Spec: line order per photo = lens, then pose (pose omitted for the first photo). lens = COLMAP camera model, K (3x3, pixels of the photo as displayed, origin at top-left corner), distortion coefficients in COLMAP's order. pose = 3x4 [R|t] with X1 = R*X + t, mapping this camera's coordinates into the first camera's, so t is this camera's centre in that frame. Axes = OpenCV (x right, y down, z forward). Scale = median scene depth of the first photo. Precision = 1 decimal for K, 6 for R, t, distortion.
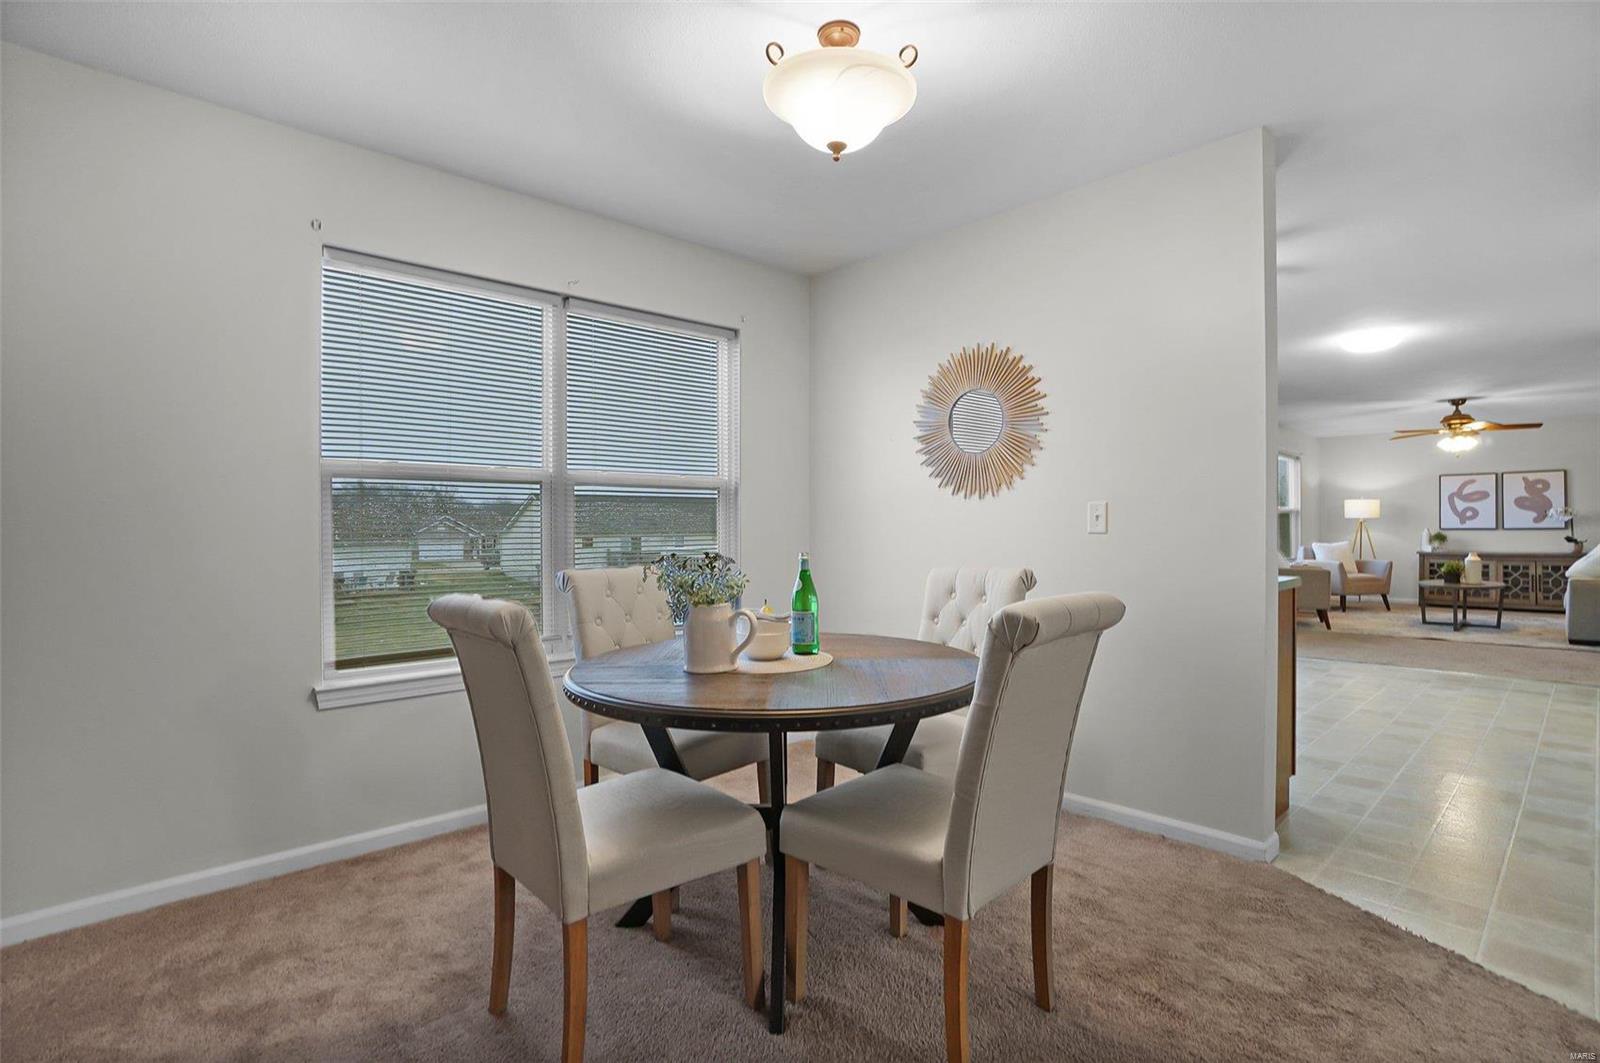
lens RADIAL K [[773.5, 0, 810.1], [0, 773.5, 526.9], [0, 0, 1]] dist [0.001325, 0.000916]
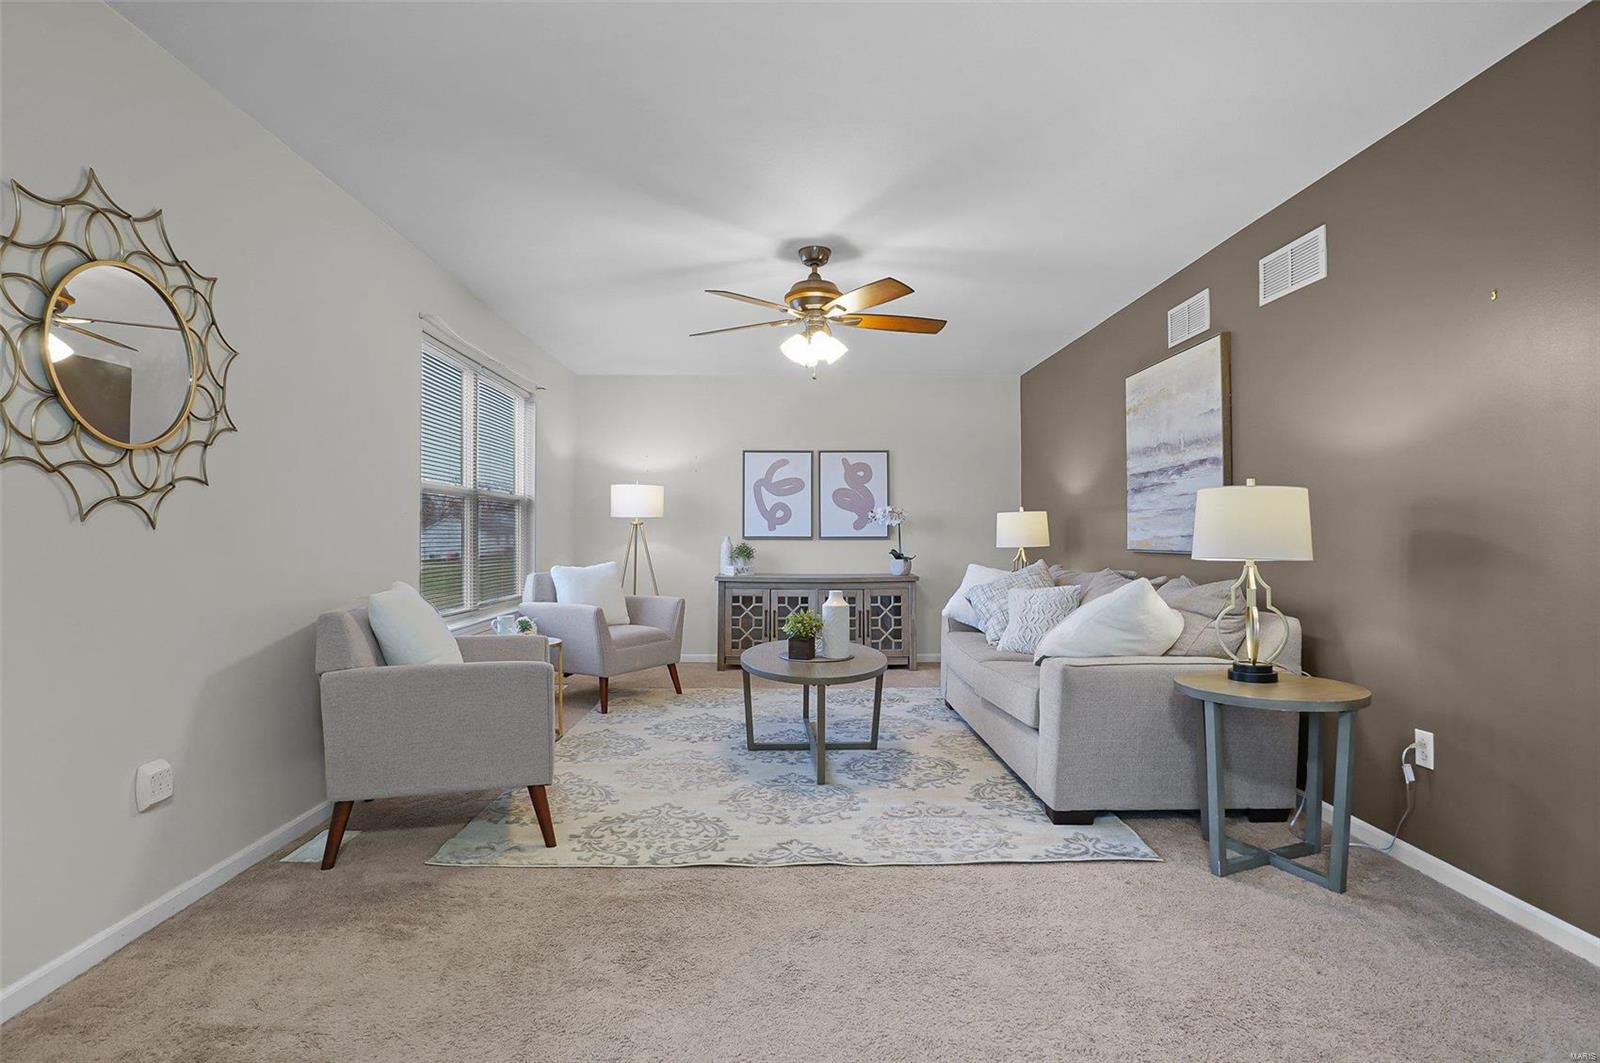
lens RADIAL K [[773.5, 0, 810.1], [0, 773.5, 526.9], [0, 0, 1]] dist [0.001325, 0.000916]
pose [[0.670478, 0.012932, 0.741817, 0.410125], [-0.005470, 0.999907, -0.012488, 0.001255], [-0.741909, 0.004316, 0.670487, 0.572063]]
